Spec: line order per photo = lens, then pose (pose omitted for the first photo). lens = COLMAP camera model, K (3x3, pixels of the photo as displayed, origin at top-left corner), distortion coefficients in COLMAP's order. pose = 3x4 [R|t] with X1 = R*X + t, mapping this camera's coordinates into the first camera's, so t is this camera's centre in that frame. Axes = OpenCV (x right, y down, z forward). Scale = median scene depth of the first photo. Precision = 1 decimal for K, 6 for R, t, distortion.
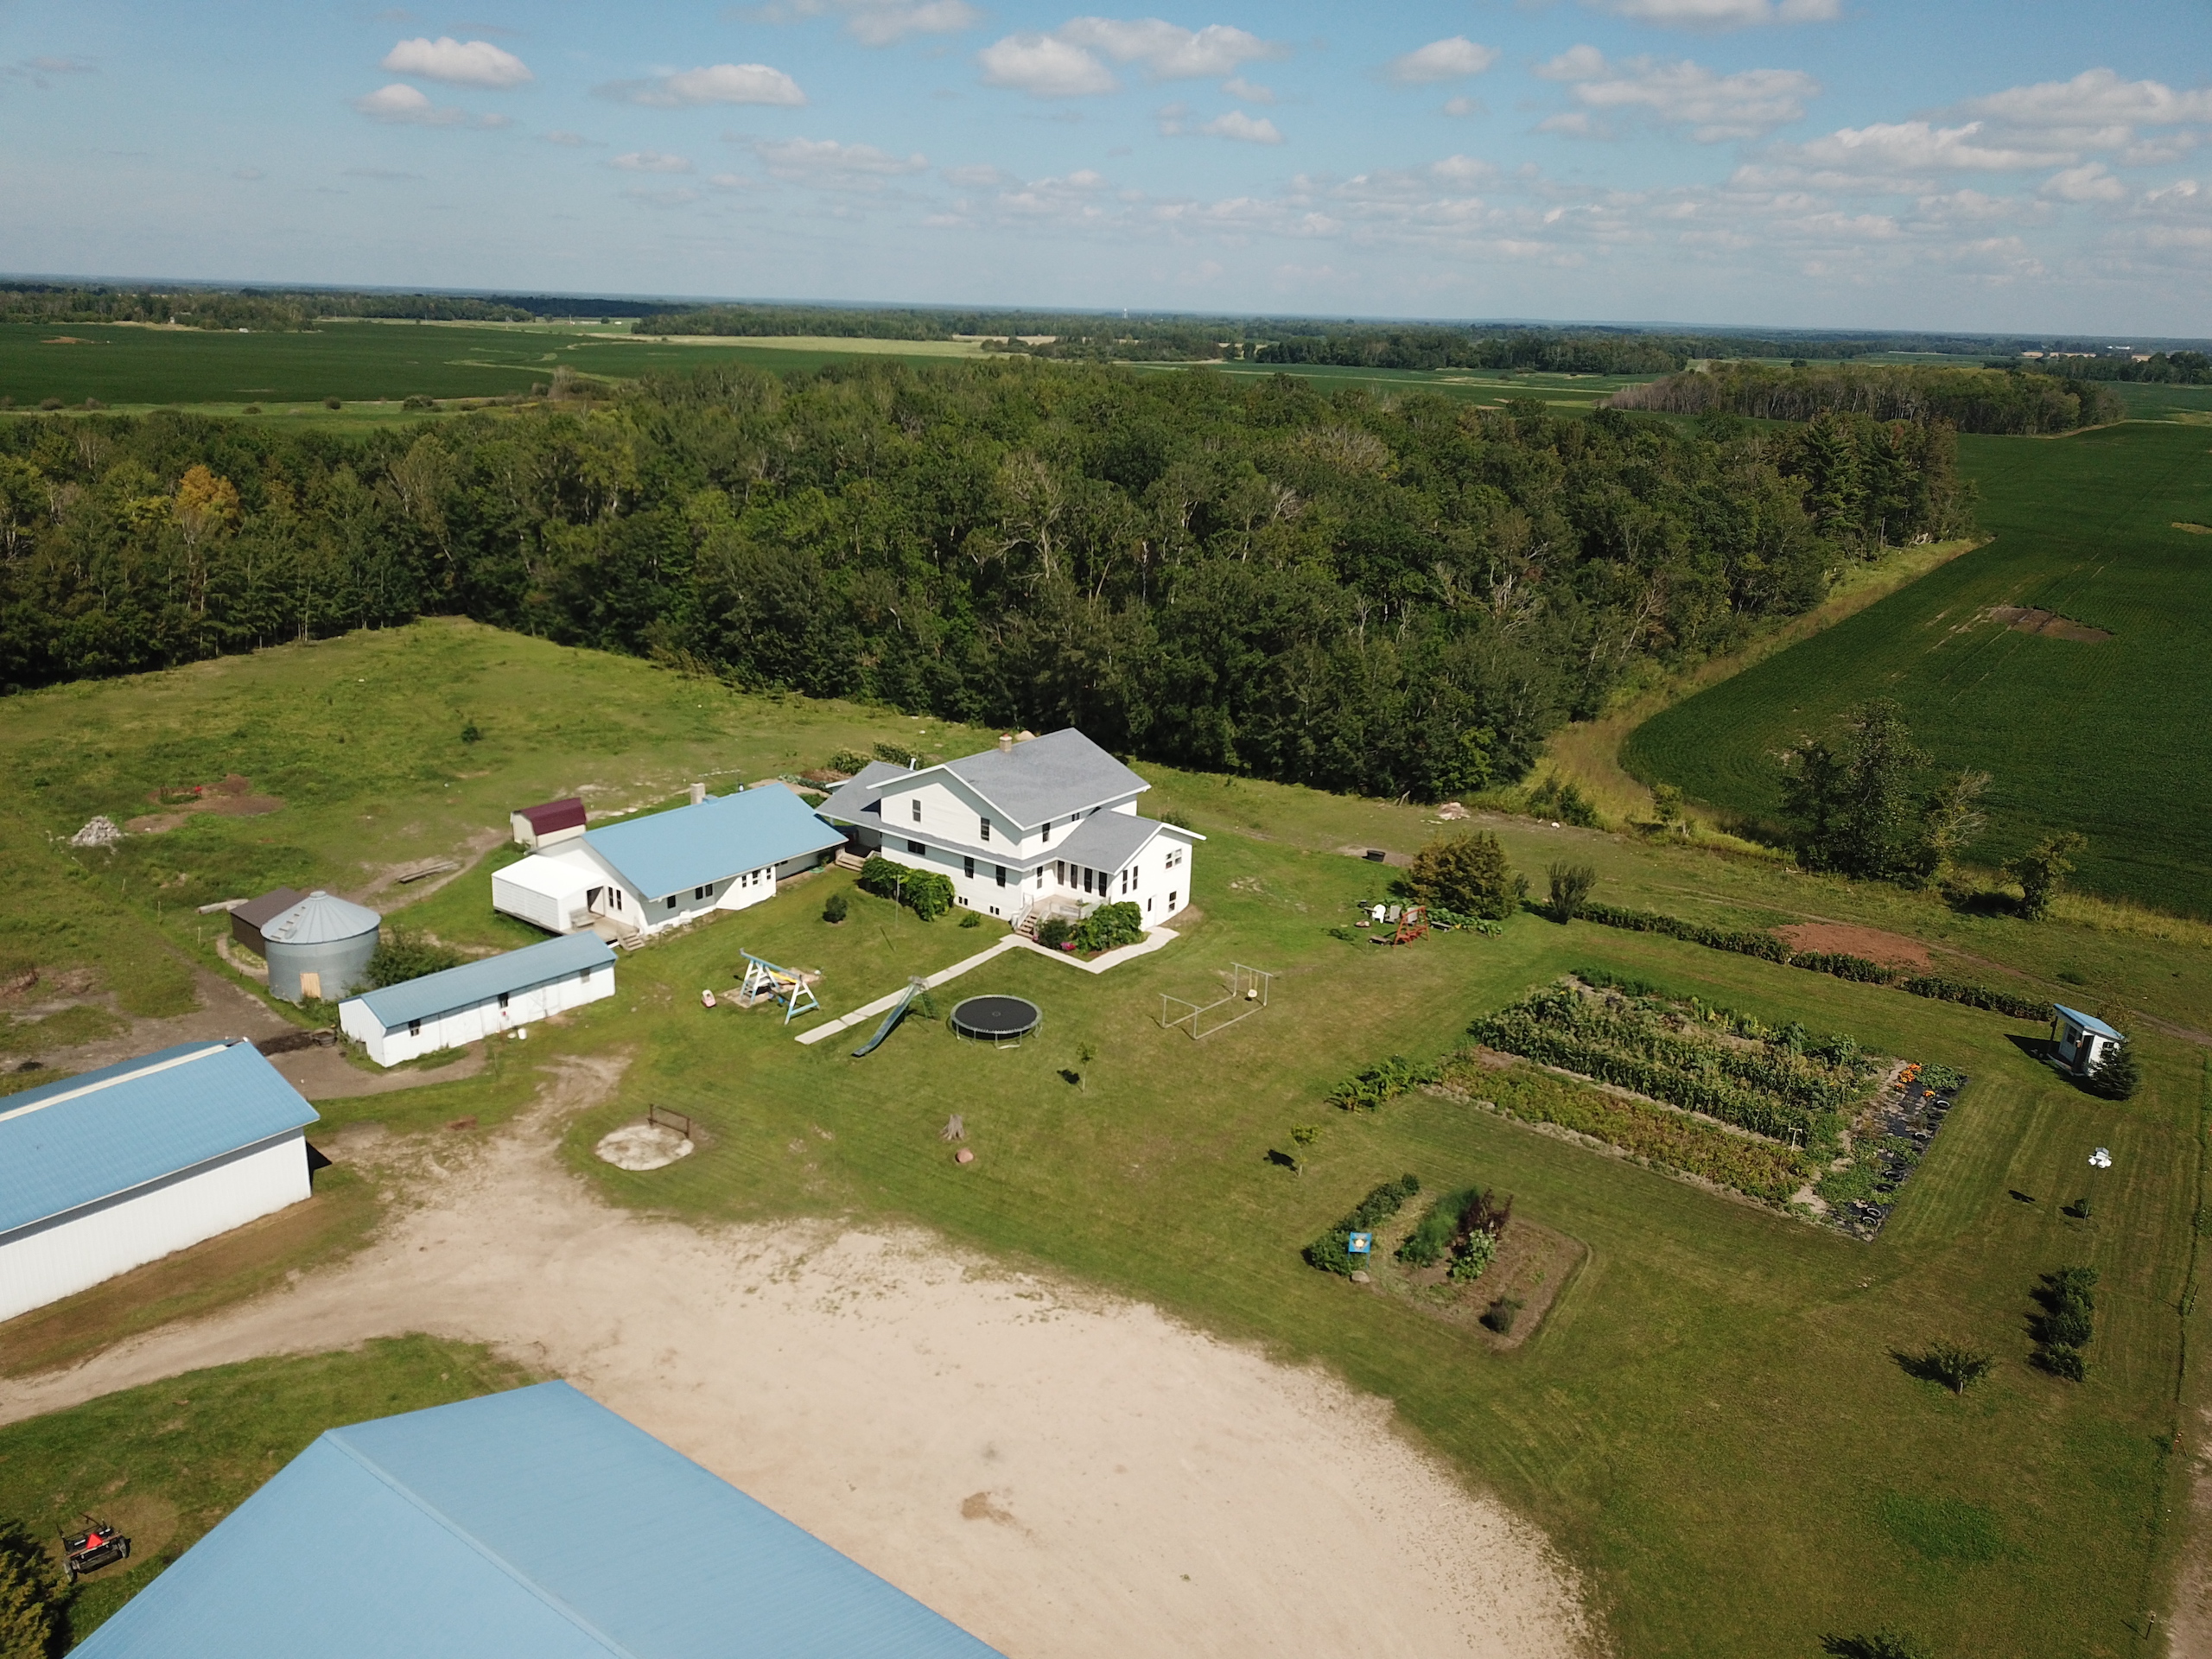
lens RADIAL K [[1666.3, 0, 1107.1], [0, 1666.3, 830.4], [0, 0, 1]] dist [0.002670, 0.000087]
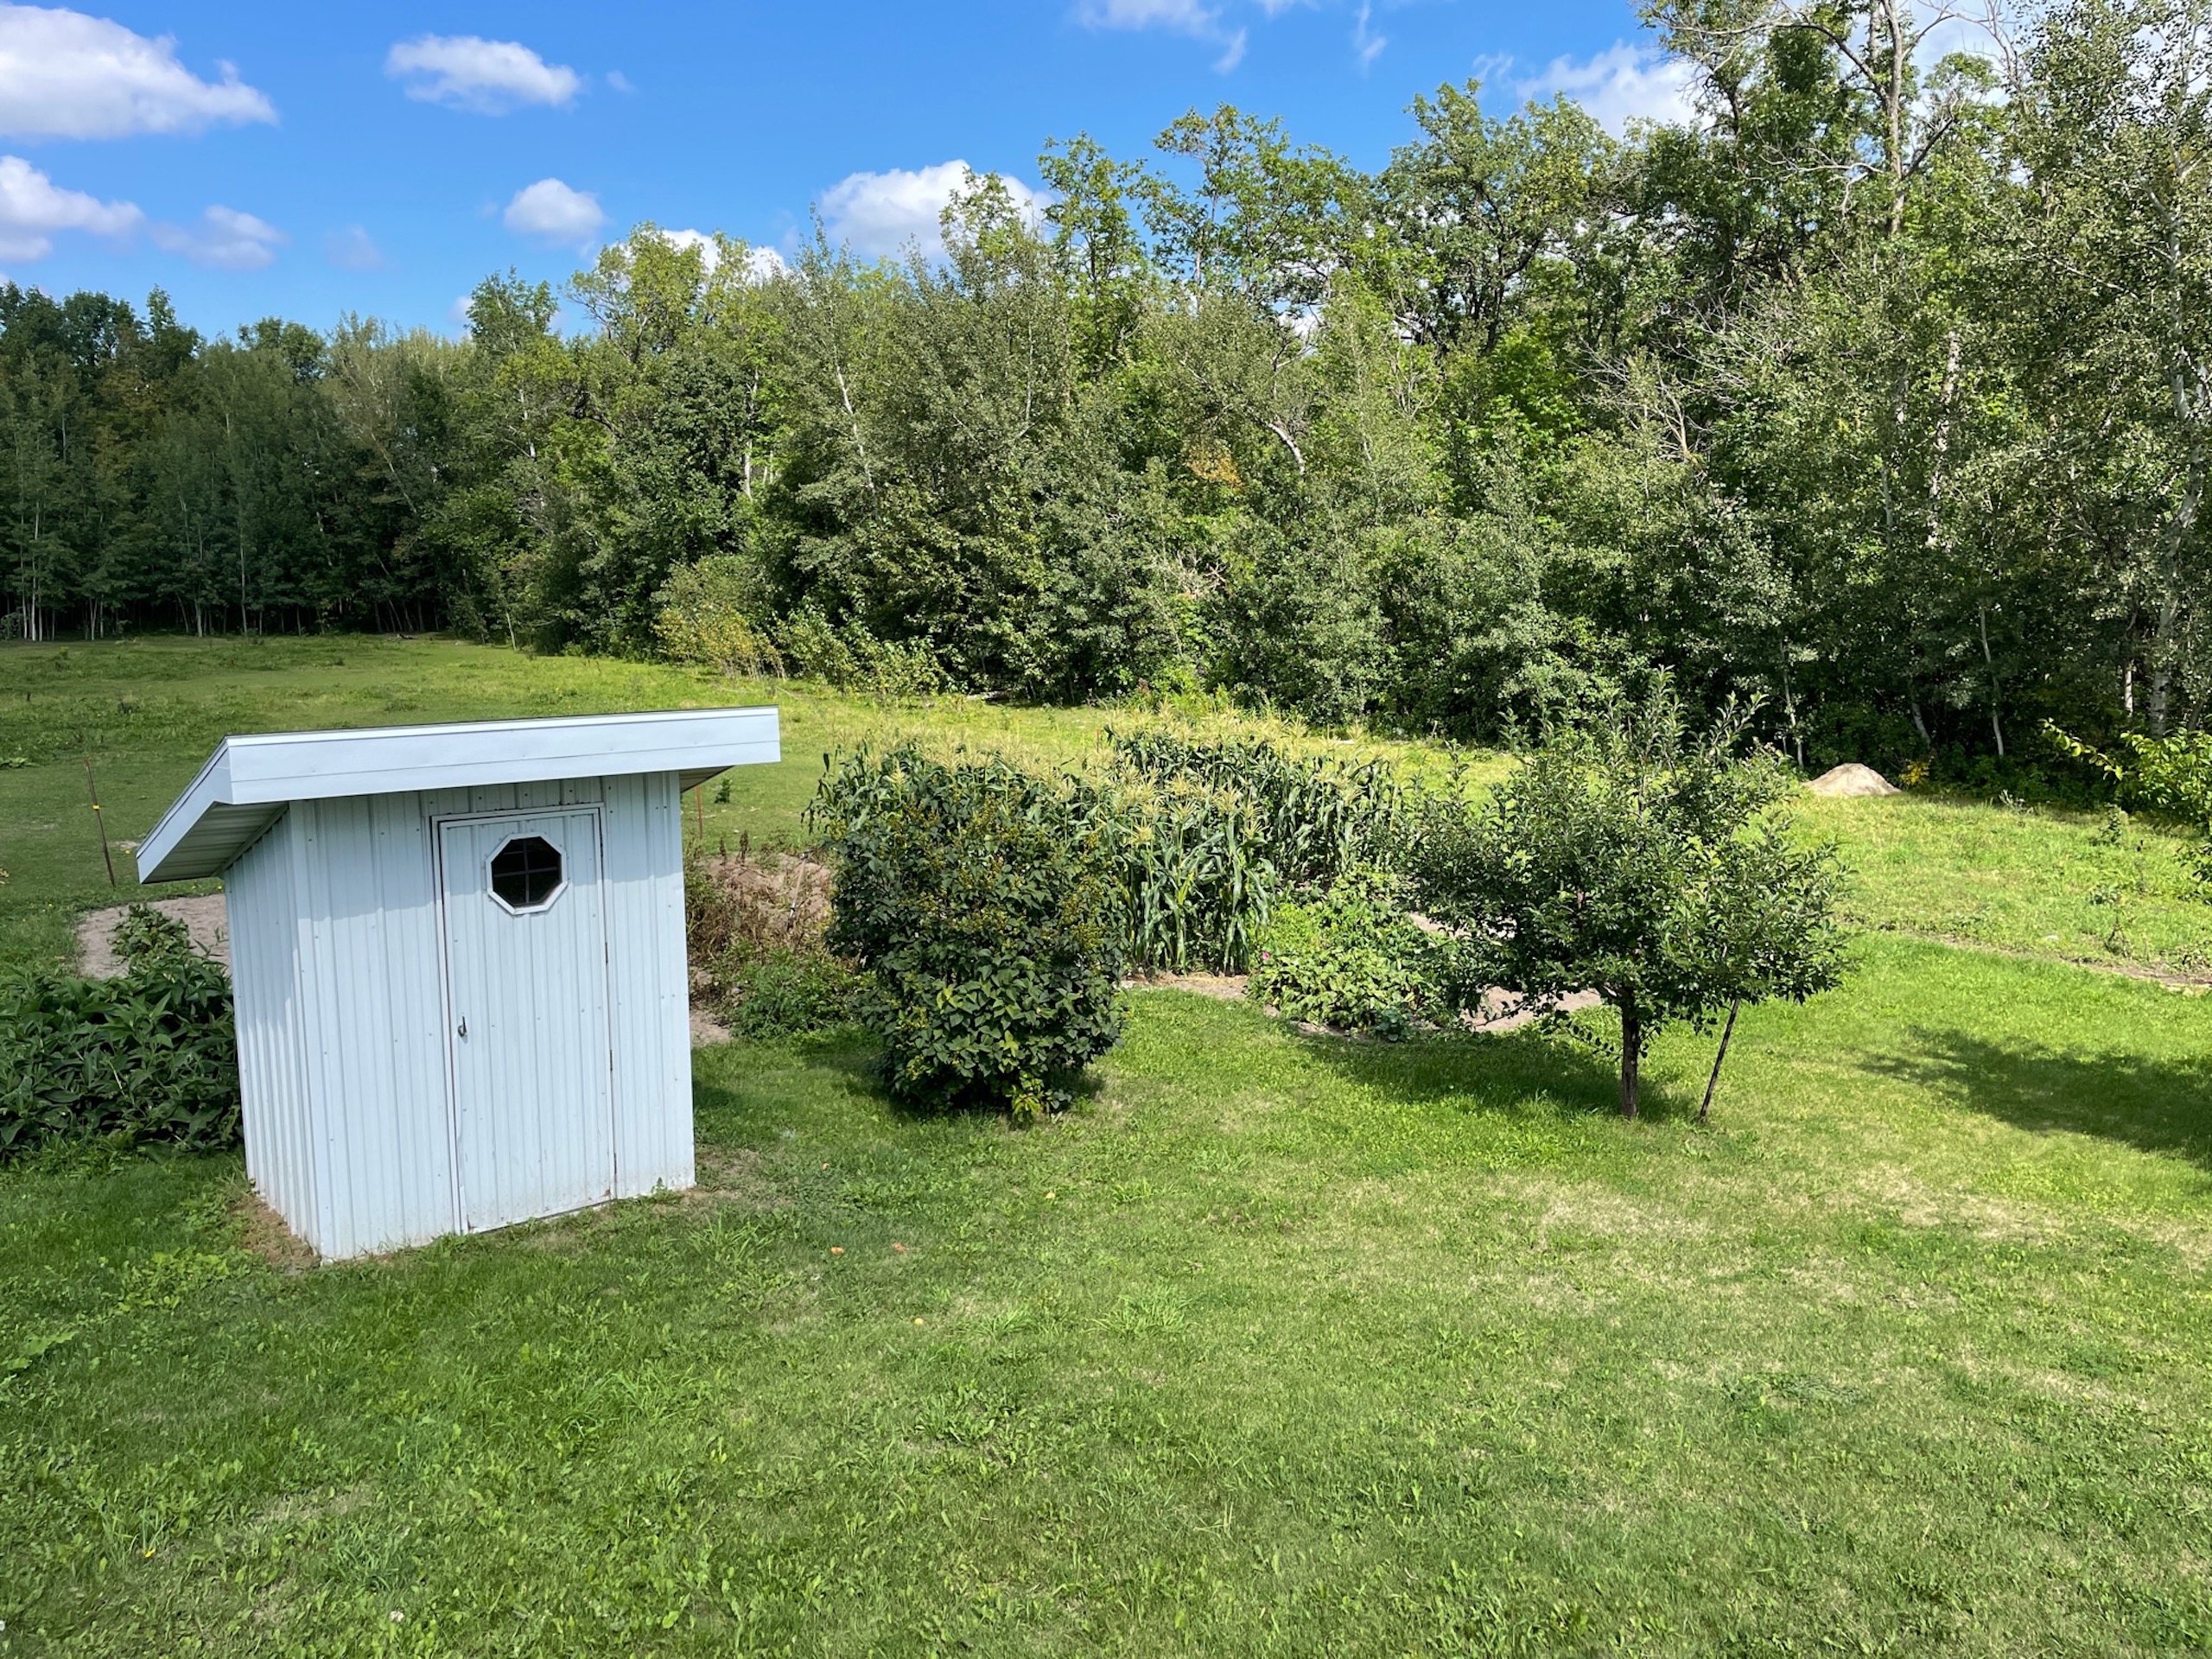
lens RADIAL K [[1687.6, 0, 1106.8], [0, 1687.6, 831.4], [0, 0, 1]] dist [0.058608, -0.044938]
pose [[0.967831, 0.022562, -0.250586, -0.080939], [-0.059173, 0.988446, -0.139543, -0.012768], [0.244543, 0.149882, 0.957985, 0.712244]]
